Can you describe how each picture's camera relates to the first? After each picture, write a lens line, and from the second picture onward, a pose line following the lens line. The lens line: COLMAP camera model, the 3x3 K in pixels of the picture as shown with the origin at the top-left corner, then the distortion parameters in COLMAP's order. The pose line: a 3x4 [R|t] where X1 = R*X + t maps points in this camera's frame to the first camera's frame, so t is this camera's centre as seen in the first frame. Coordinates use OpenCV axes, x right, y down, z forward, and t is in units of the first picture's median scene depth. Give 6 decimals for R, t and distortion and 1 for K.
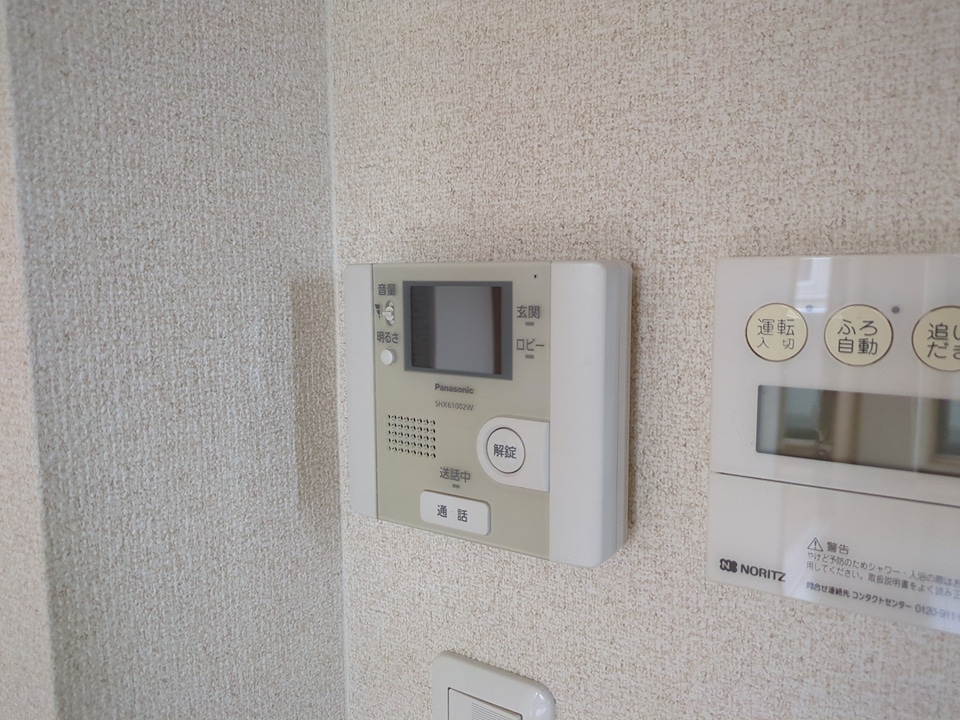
lens RADIAL K [[717.7, 0, 475.8], [0, 717.7, 358.7], [0, 0, 1]] dist [0.038699, -0.037038]
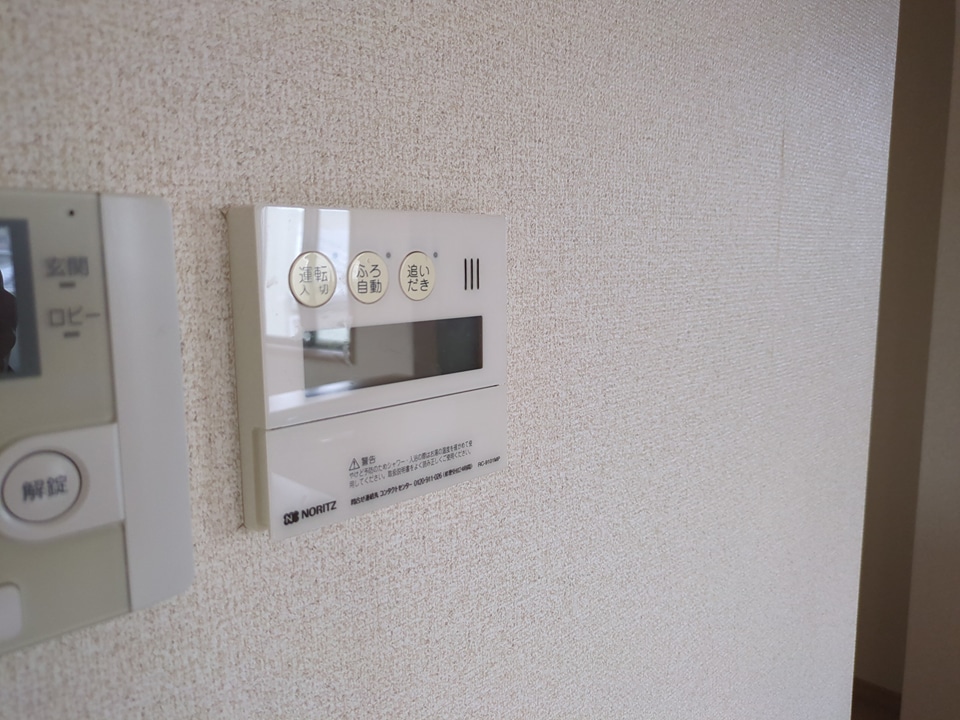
lens RADIAL K [[717.7, 0, 477.2], [0, 717.7, 361.7], [0, 0, 1]] dist [0.038699, -0.037038]
pose [[0.209010, -0.140800, 0.967724, -0.532553], [0.123669, 0.985441, 0.116668, -0.010417], [-0.970062, 0.095293, 0.223380, 0.513099]]
